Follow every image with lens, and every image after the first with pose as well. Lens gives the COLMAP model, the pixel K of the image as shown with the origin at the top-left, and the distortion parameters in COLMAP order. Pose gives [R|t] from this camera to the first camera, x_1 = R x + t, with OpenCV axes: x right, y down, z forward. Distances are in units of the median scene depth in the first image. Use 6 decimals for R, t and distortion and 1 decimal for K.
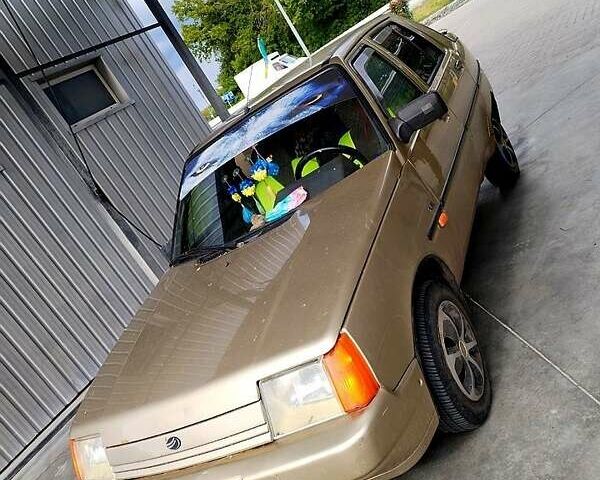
lens RADIAL K [[589.0, 0, 299.7], [0, 589.0, 271.3], [0, 0, 1]] dist [0.005162, -0.009781]
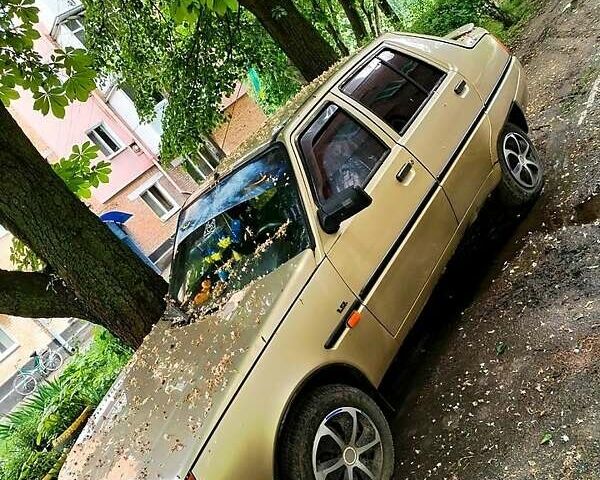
lens RADIAL K [[589.0, 0, 299.7], [0, 589.0, 271.3], [0, 0, 1]] dist [0.005162, -0.009781]
pose [[0.969826, 0.012232, -0.243493, 0.352767], [0.025644, 0.988082, 0.151775, -0.291593], [0.242447, -0.153440, 0.957954, -0.005601]]
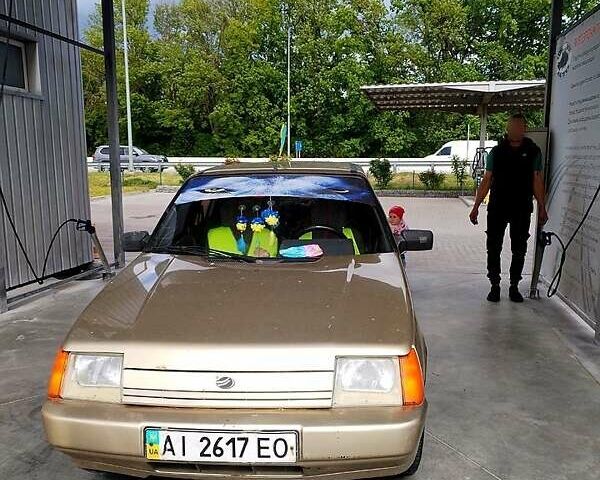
lens RADIAL K [[589.0, 0, 299.7], [0, 589.0, 271.3], [0, 0, 1]] dist [0.005162, -0.009781]
pose [[0.801565, 0.473666, 0.364874, -0.428525], [-0.371861, 0.872802, -0.316126, 0.289712], [-0.468201, 0.117713, 0.875746, -0.031966]]
